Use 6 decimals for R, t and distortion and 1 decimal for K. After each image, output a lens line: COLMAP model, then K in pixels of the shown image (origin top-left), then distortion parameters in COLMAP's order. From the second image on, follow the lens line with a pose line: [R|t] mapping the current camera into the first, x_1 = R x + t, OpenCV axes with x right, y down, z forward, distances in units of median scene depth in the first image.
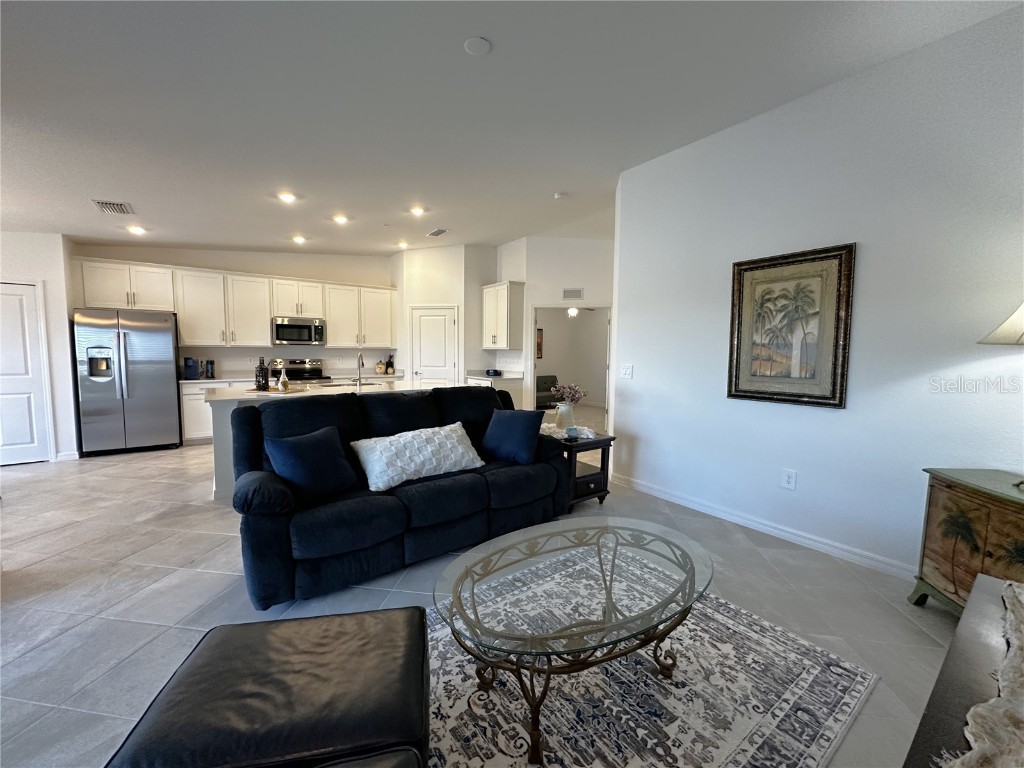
lens RADIAL K [[411.2, 0, 509.7], [0, 411.2, 383.9], [0, 0, 1]] dist [-0.001600, -0.000557]
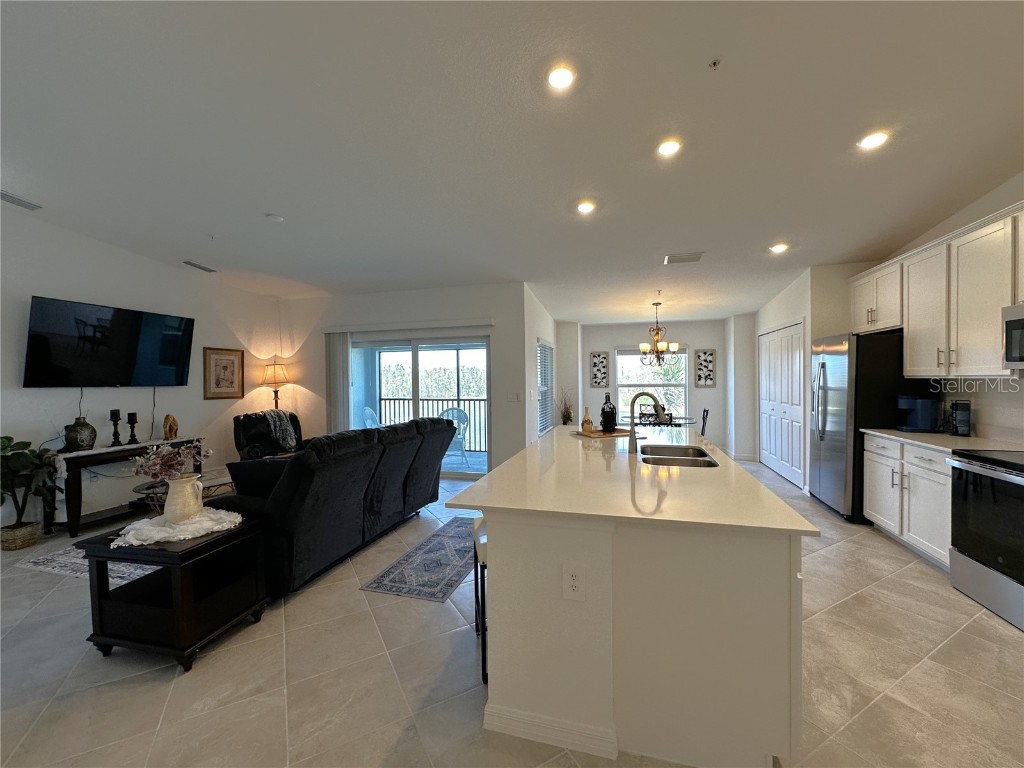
lens RADIAL K [[411.2, 0, 509.7], [0, 411.2, 383.9], [0, 0, 1]] dist [-0.001600, -0.000557]
pose [[-0.788448, 0.007128, -0.615060, 0.251160], [-0.047635, 0.996222, 0.072609, -0.293774], [0.613254, 0.086547, -0.785130, 3.371351]]
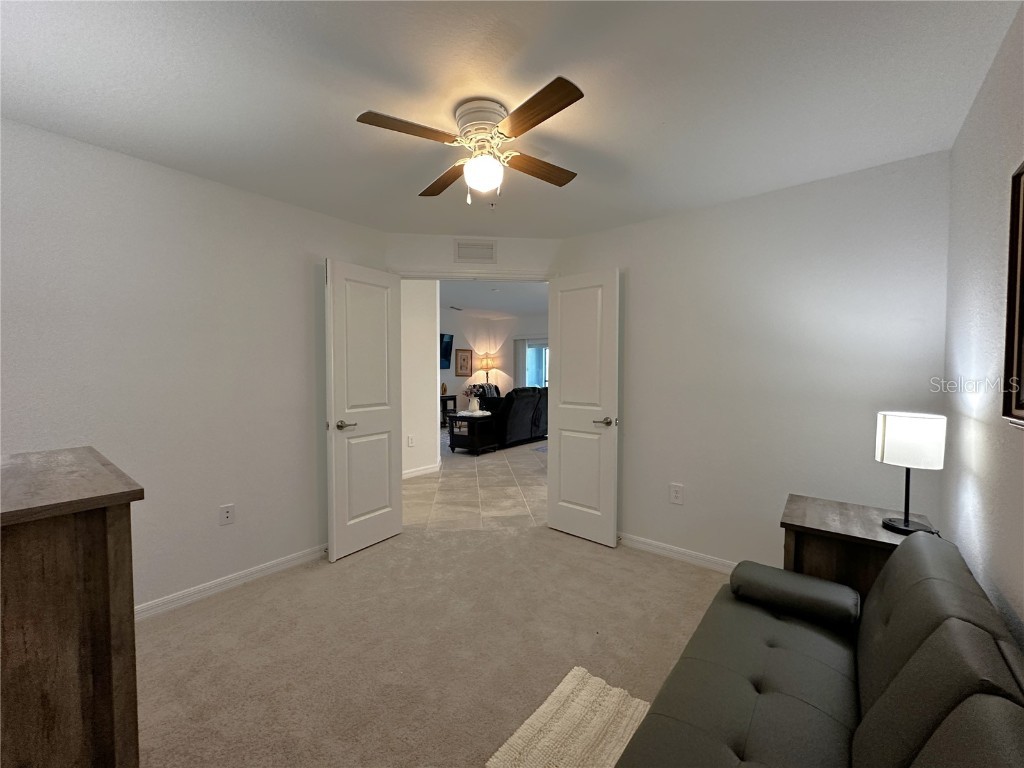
lens RADIAL K [[411.2, 0, 509.7], [0, 411.2, 383.9], [0, 0, 1]] dist [-0.001600, -0.000557]
pose [[-0.967840, -0.002511, -0.251555, 0.845365], [-0.031509, 0.993285, 0.111316, -0.409393], [0.249586, 0.115662, -0.961420, 5.286261]]
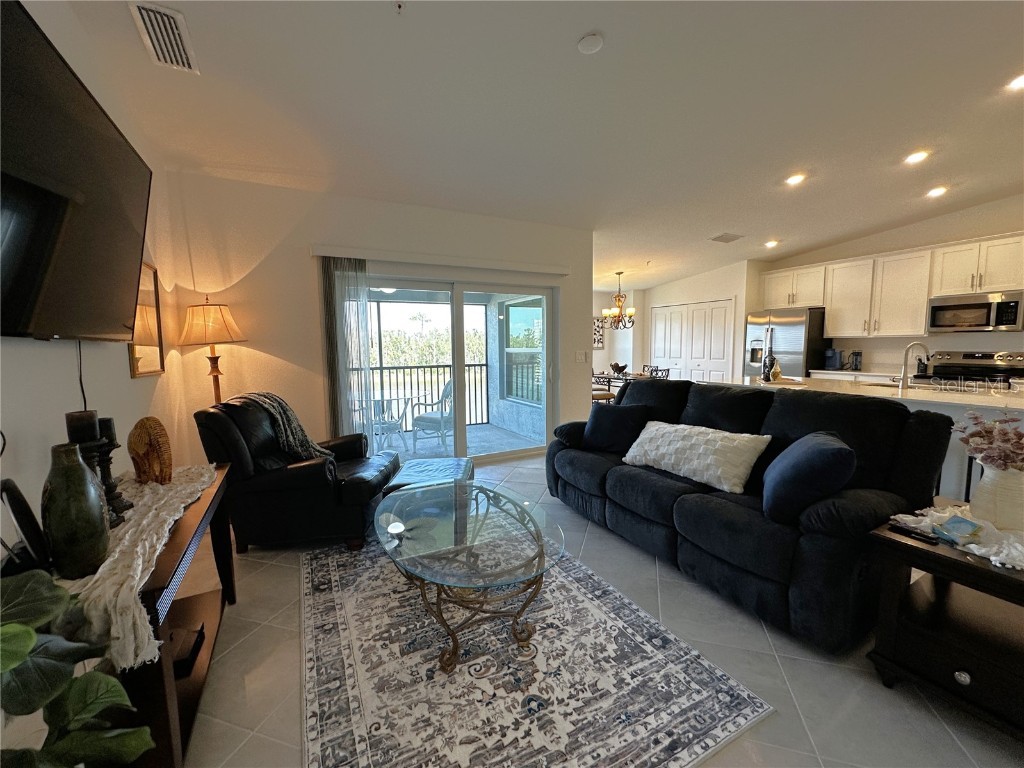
lens RADIAL K [[411.4, 0, 498.6], [0, 411.4, 382.9], [0, 0, 1]] dist [0.002294, 0.000195]
pose [[-0.171269, 0.084418, -0.981601, 1.135493], [-0.073255, 0.992473, 0.098134, -0.060454], [0.982497, 0.088715, -0.163796, 1.102560]]
